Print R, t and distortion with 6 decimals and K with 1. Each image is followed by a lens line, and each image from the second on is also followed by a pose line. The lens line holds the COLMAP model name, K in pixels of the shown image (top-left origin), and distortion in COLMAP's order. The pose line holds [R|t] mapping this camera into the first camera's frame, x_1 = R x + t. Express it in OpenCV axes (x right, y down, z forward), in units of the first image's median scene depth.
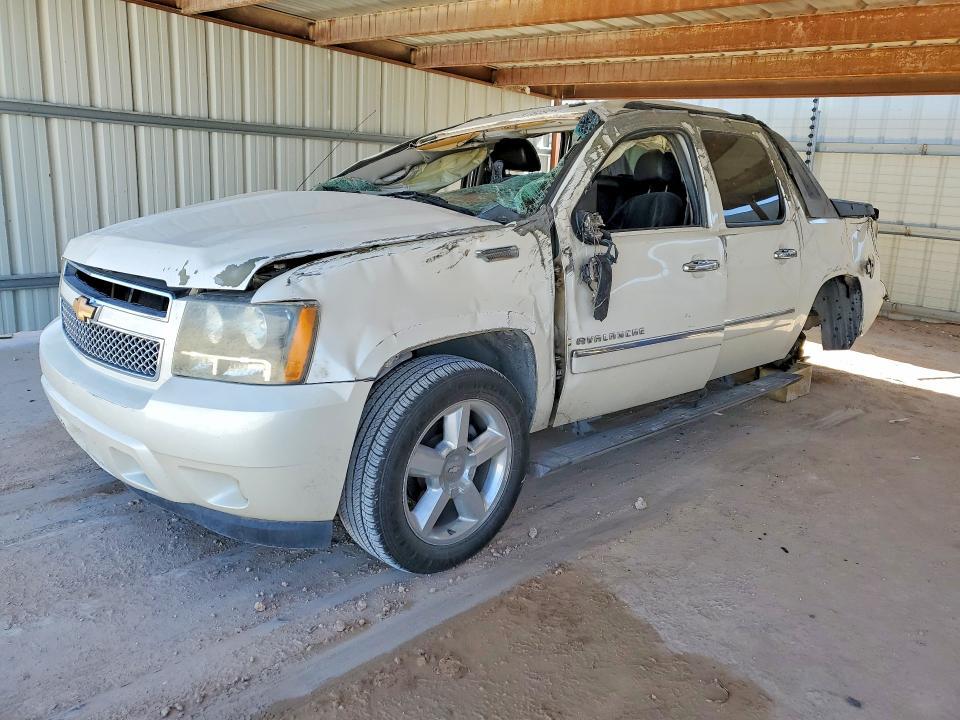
lens RADIAL K [[748.9, 0, 480.0], [0, 748.9, 360.0], [0, 0, 1]] dist [-0.001398, -0.002540]
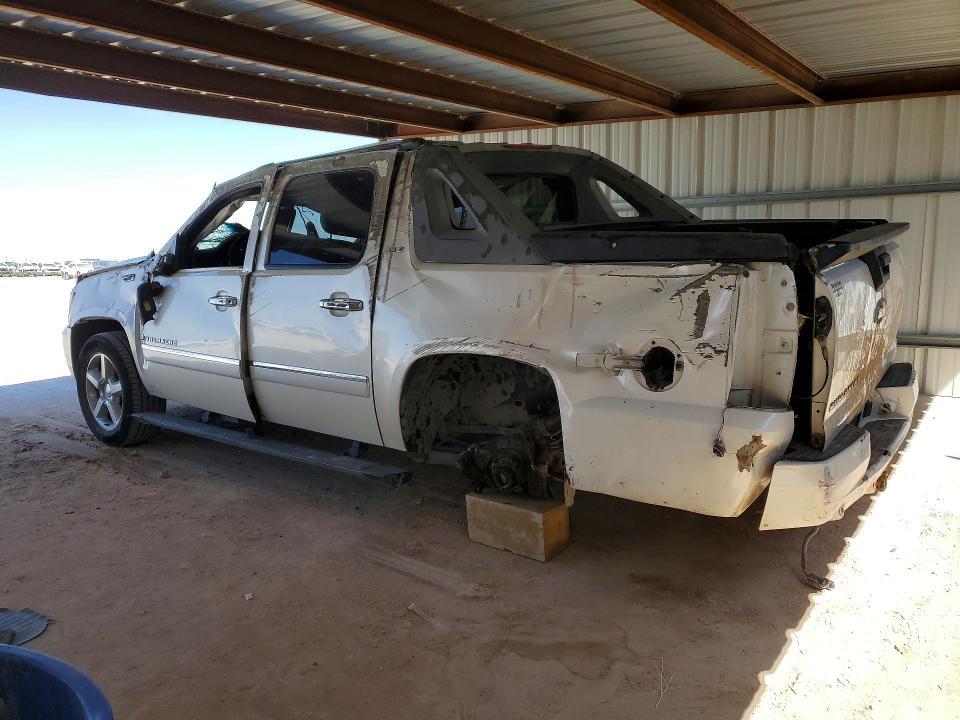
lens RADIAL K [[748.9, 0, 480.0], [0, 748.9, 360.0], [0, 0, 1]] dist [-0.001398, -0.002540]
pose [[0.131596, 0.105765, -0.985645, 1.209752], [-0.224047, 0.971737, 0.074360, -0.173743], [0.965653, 0.211046, 0.151573, 1.003262]]
